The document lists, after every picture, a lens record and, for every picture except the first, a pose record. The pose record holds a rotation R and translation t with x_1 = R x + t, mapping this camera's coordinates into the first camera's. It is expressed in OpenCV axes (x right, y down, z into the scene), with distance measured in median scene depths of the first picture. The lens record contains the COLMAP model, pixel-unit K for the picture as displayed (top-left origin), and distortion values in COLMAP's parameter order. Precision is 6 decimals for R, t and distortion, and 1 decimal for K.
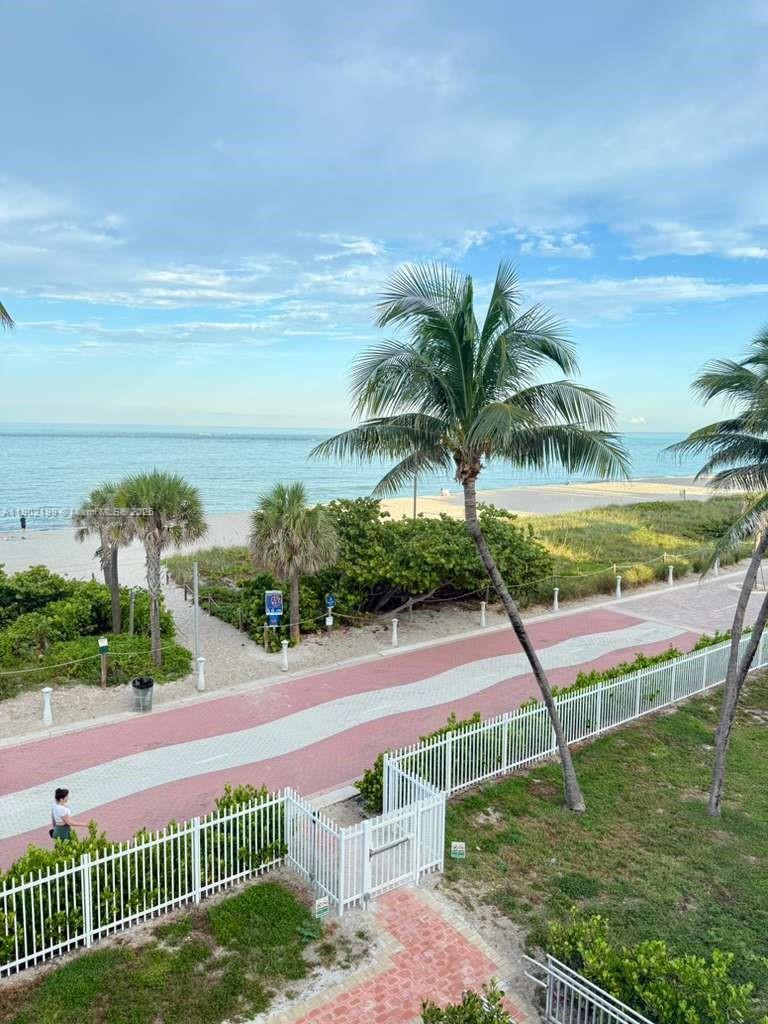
lens RADIAL K [[775.1, 0, 384.0], [0, 775.1, 512.0], [0, 0, 1]] dist [0.045212, -0.026788]
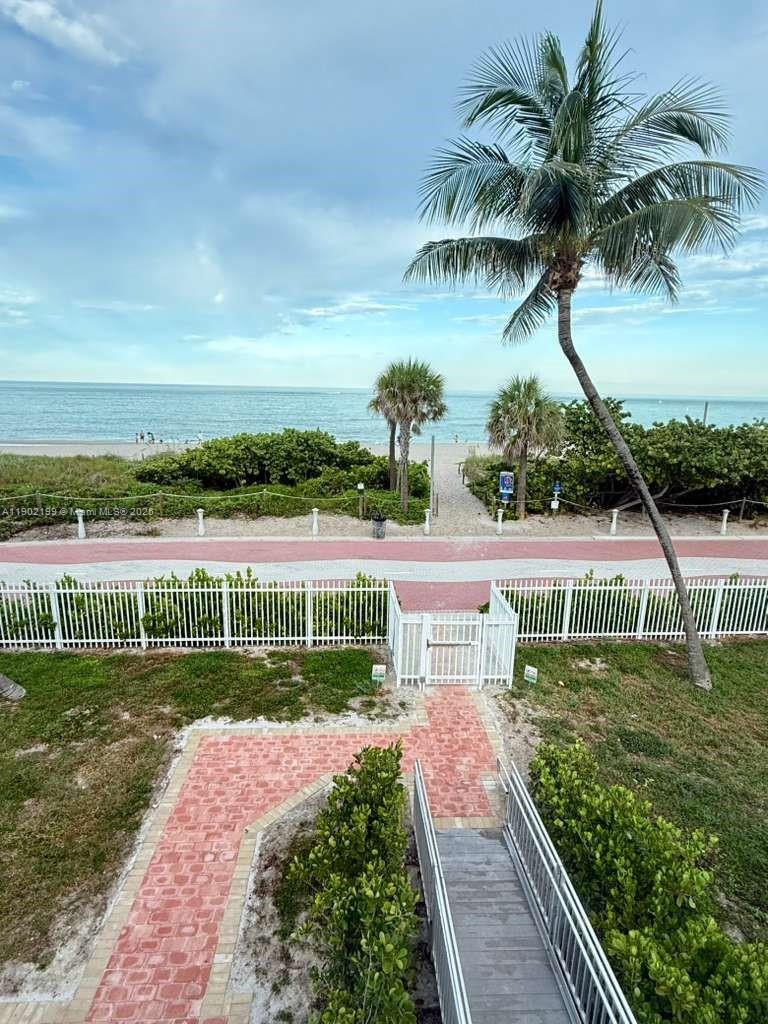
lens RADIAL K [[566.5, 0, 381.0], [0, 566.5, 516.7], [0, 0, 1]] dist [0.063624, -0.042306]
pose [[0.825560, 0.124511, -0.550407, 0.325616], [-0.082428, 0.991501, 0.100659, 0.166567], [0.558262, -0.037732, 0.828806, 0.269939]]
